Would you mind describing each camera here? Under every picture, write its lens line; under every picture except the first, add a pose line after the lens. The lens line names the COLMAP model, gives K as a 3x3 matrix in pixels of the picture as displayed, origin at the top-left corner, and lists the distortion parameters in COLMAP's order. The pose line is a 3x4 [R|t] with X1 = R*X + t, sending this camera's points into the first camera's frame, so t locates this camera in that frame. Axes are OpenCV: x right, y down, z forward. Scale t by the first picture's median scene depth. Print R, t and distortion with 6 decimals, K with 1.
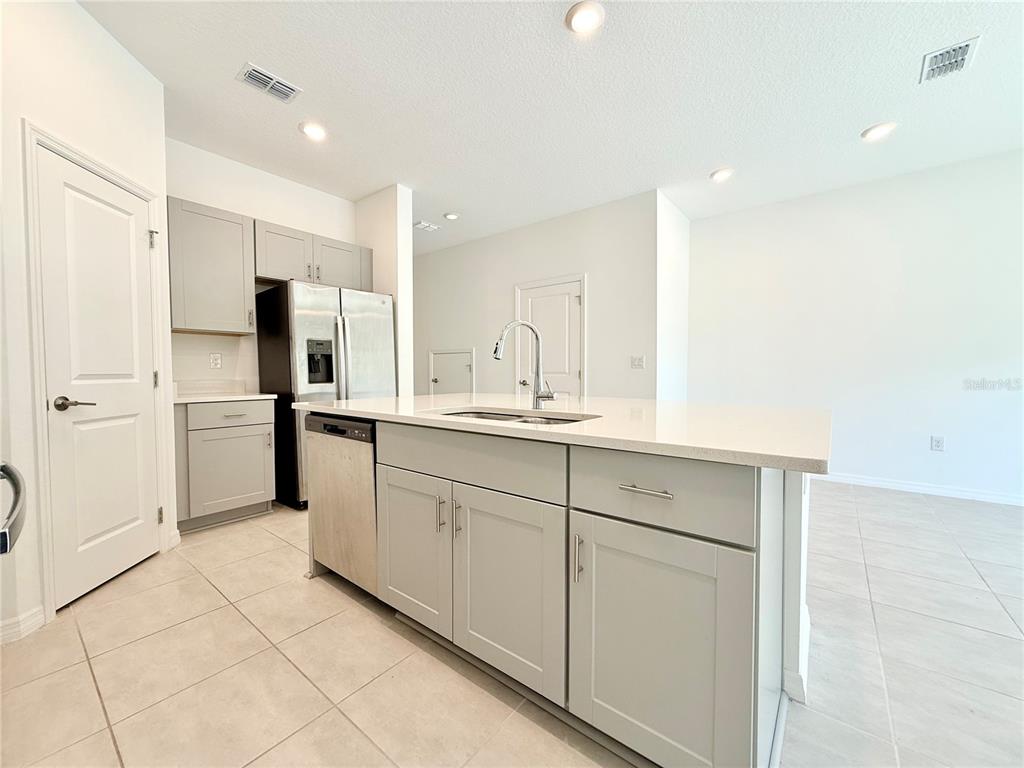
lens RADIAL K [[408.8, 0, 508.5], [0, 408.8, 386.4], [0, 0, 1]] dist [0.002991, 0.000368]
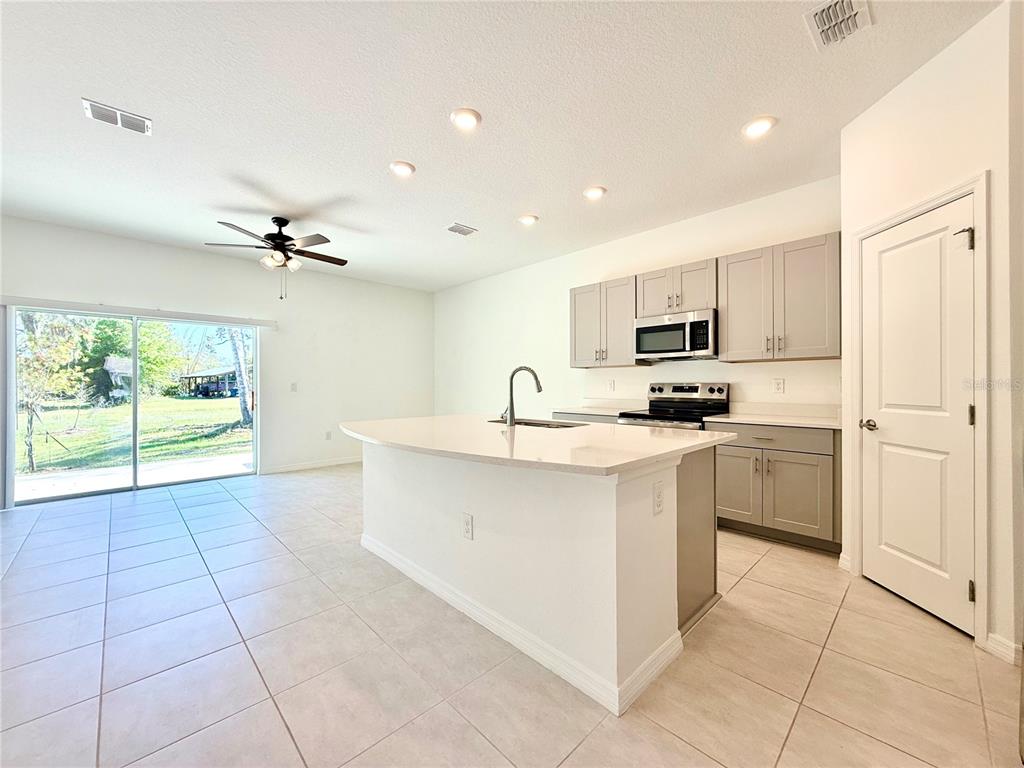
lens RADIAL K [[408.8, 0, 507.6], [0, 408.8, 387.3], [0, 0, 1]] dist [0.002991, 0.000368]
pose [[-0.991130, 0.001859, 0.132882, -0.085505], [0.007900, 0.998958, 0.044946, -0.113740], [-0.132660, 0.045597, -0.990112, 1.898209]]
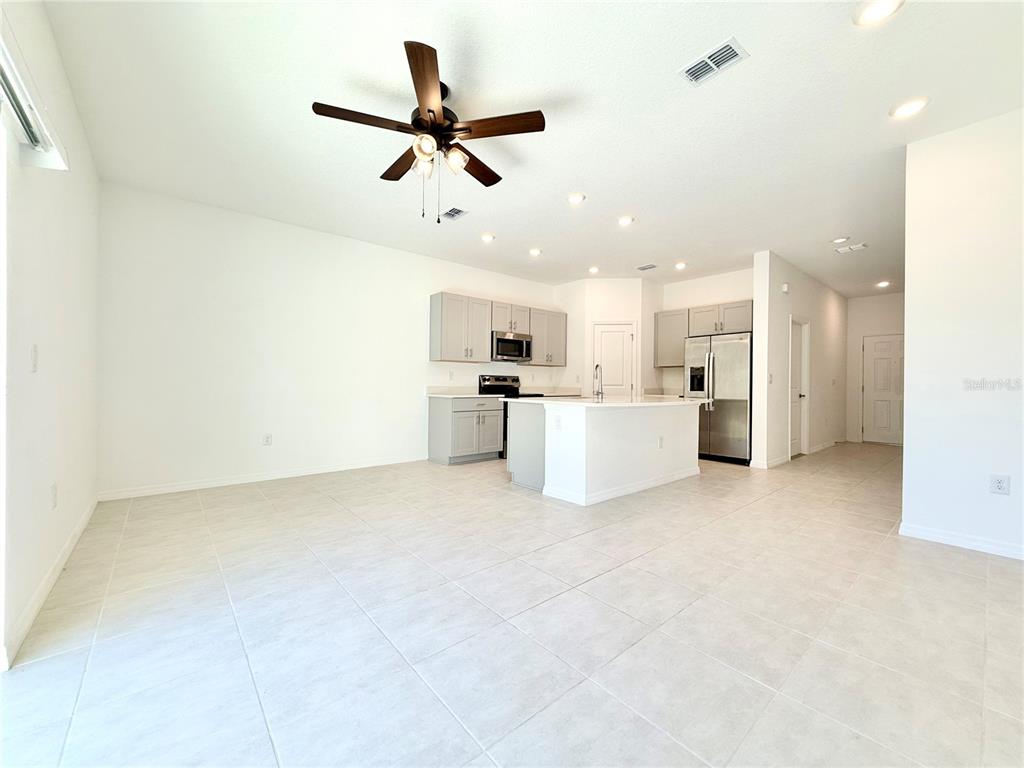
lens RADIAL K [[408.8, 0, 513.3], [0, 408.8, 384.7], [0, 0, 1]] dist [0.002991, 0.000368]
pose [[-0.187754, -0.001880, -0.982214, 2.032536], [-0.047549, 0.998843, 0.007177, -0.013316], [0.981065, 0.048051, -0.187626, 0.731784]]
